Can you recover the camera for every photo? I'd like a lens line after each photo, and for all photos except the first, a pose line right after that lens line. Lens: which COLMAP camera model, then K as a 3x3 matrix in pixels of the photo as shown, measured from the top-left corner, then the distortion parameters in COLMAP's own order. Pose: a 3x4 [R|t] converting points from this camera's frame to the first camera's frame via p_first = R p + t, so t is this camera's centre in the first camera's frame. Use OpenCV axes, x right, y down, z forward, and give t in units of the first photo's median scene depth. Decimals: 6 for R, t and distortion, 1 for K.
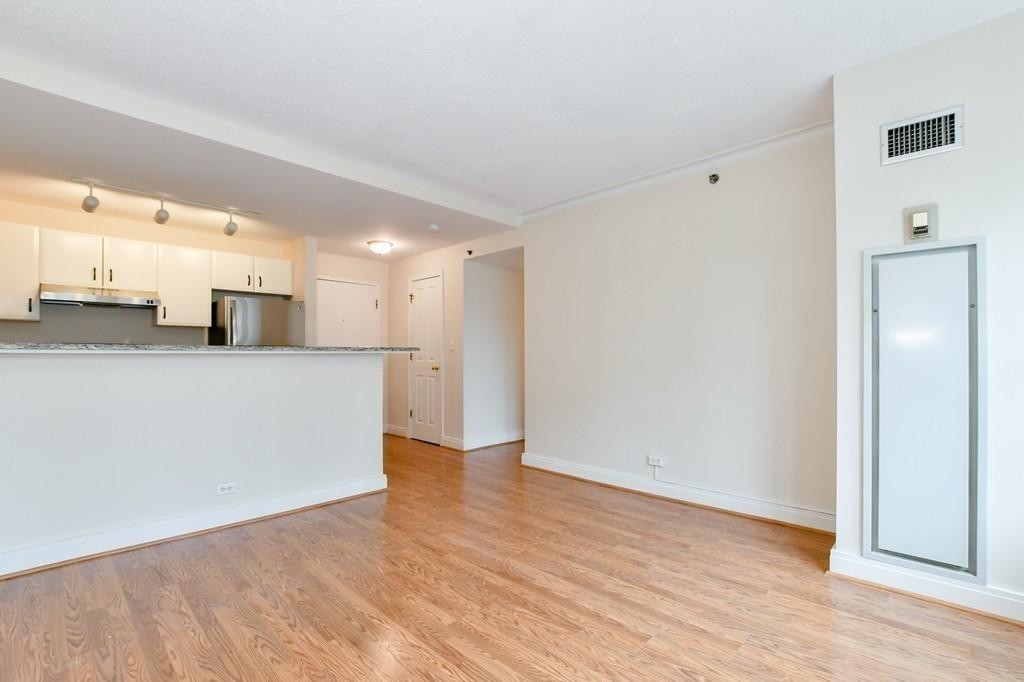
lens RADIAL K [[455.8, 0, 523.6], [0, 455.8, 352.5], [0, 0, 1]] dist [-0.015631, 0.000432]
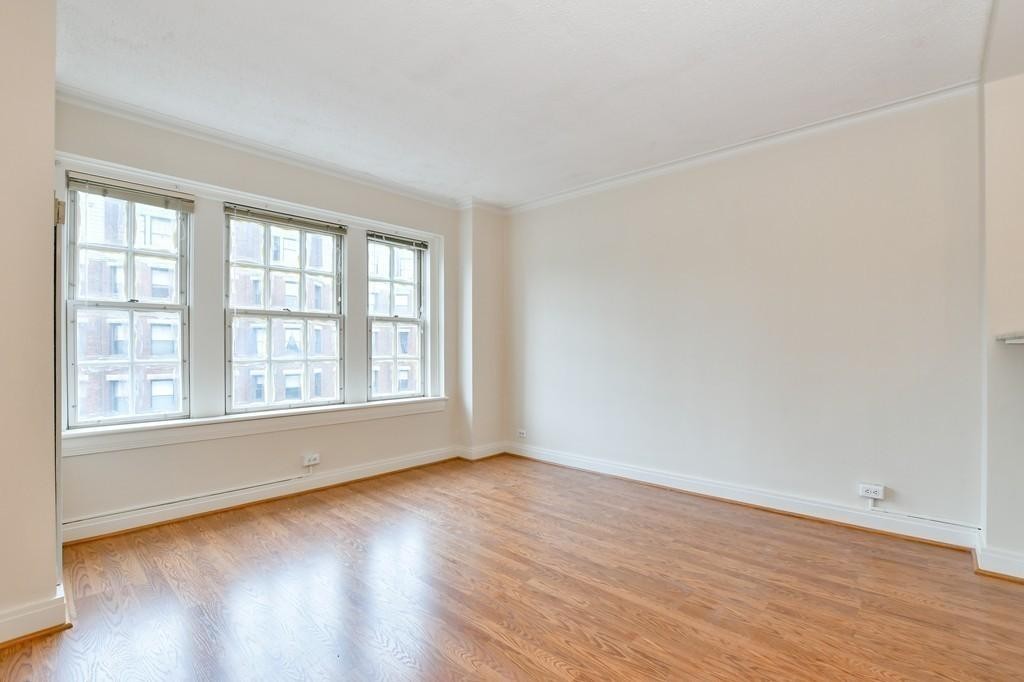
lens RADIAL K [[468.1, 0, 528.9], [0, 468.1, 358.7], [0, 0, 1]] dist [-0.017184, 0.001130]
pose [[-0.999674, 0.002572, -0.025402, -0.083548], [0.002159, 0.999865, 0.016278, 0.011176], [0.025440, 0.016218, -0.999545, 1.407830]]
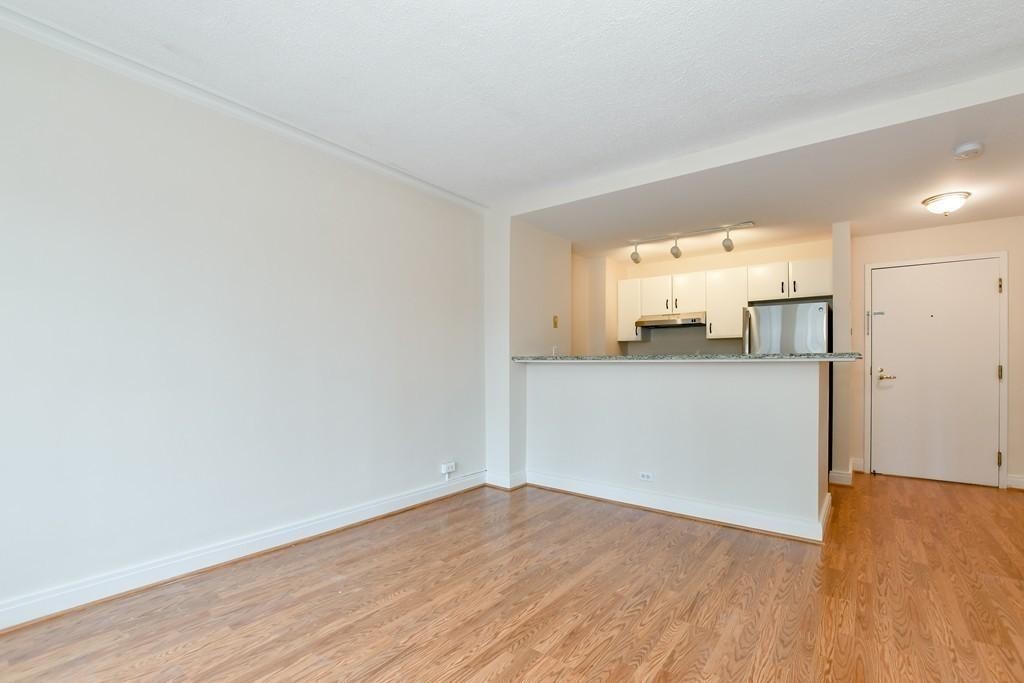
lens RADIAL K [[452.4, 0, 529.2], [0, 452.4, 365.2], [0, 0, 1]] dist [-0.017025, 0.000764]
pose [[0.113749, 0.003233, -0.993504, 0.487607], [0.004230, 0.999984, 0.003738, 0.004946], [0.993500, -0.004627, 0.113734, 0.571827]]
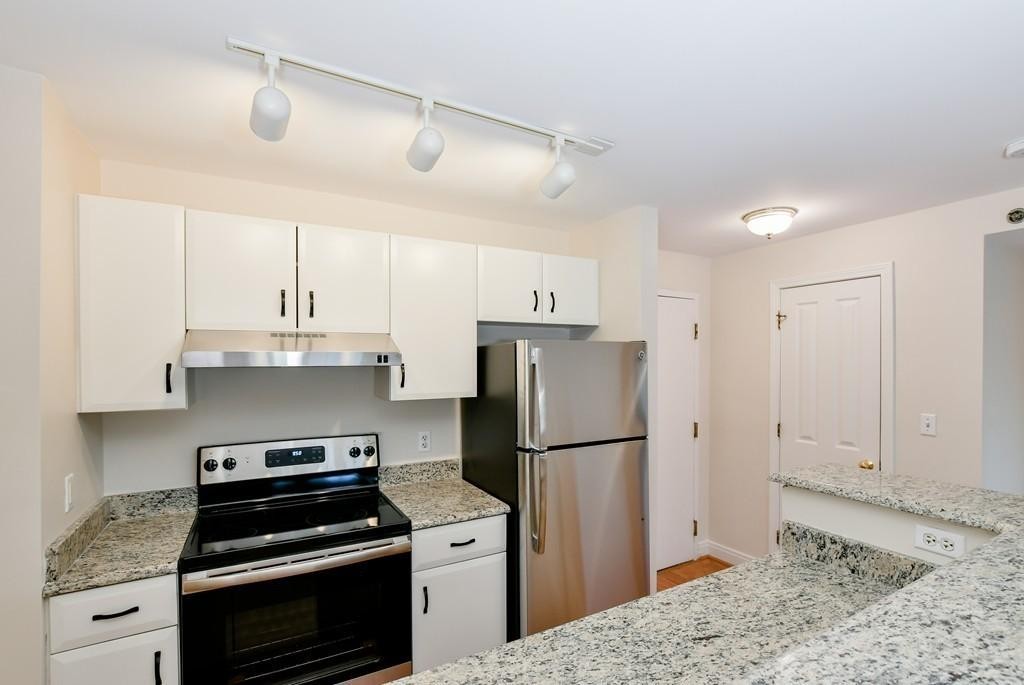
lens RADIAL K [[468.1, 0, 528.9], [0, 468.1, 360.2], [0, 0, 1]] dist [-0.017184, 0.001130]
pose [[0.957263, 0.001711, -0.289212, -0.761359], [0.000549, 0.999970, 0.007734, -0.159796], [0.289217, -0.007562, 0.957234, 0.815051]]
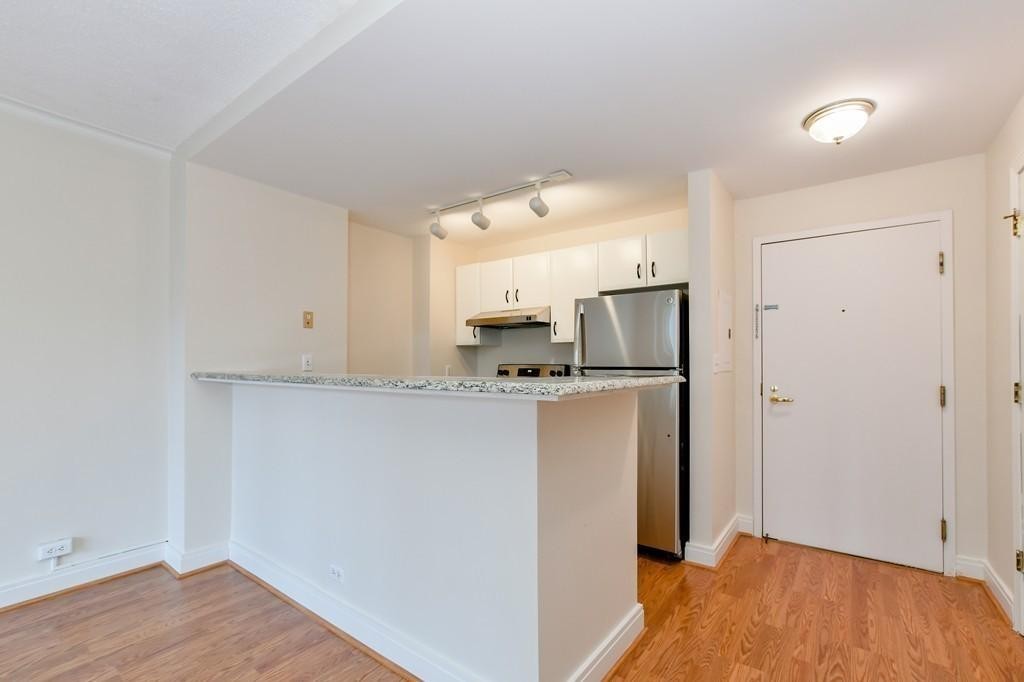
lens RADIAL K [[449.7, 0, 517.3], [0, 449.7, 358.2], [0, 0, 1]] dist [0.000644, 0.000865]
pose [[0.116000, -0.010311, -0.993196, 0.094299], [0.003552, 0.999944, -0.009966, -0.032134], [0.993243, -0.002372, 0.116030, 1.212731]]
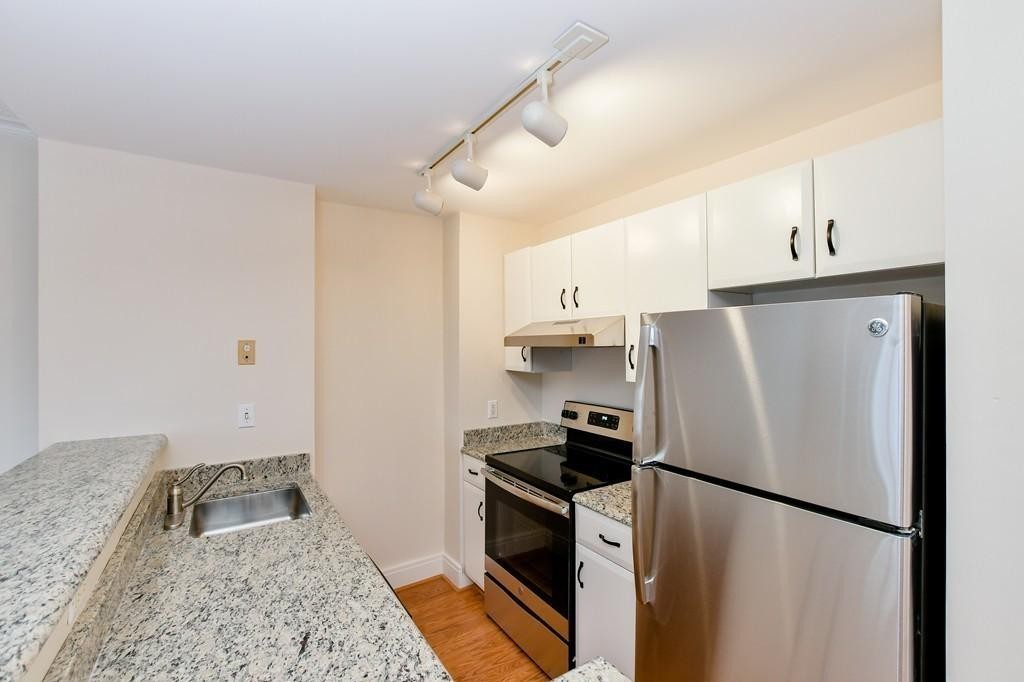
lens RADIAL K [[453.4, 0, 526.7], [0, 453.4, 341.4], [0, 0, 1]] dist [-0.016194, 0.000549]
pose [[-0.225719, -0.002836, -0.974188, -0.436197], [0.008602, 0.999951, -0.004904, -0.152194], [0.974154, -0.009487, -0.225684, 1.469253]]
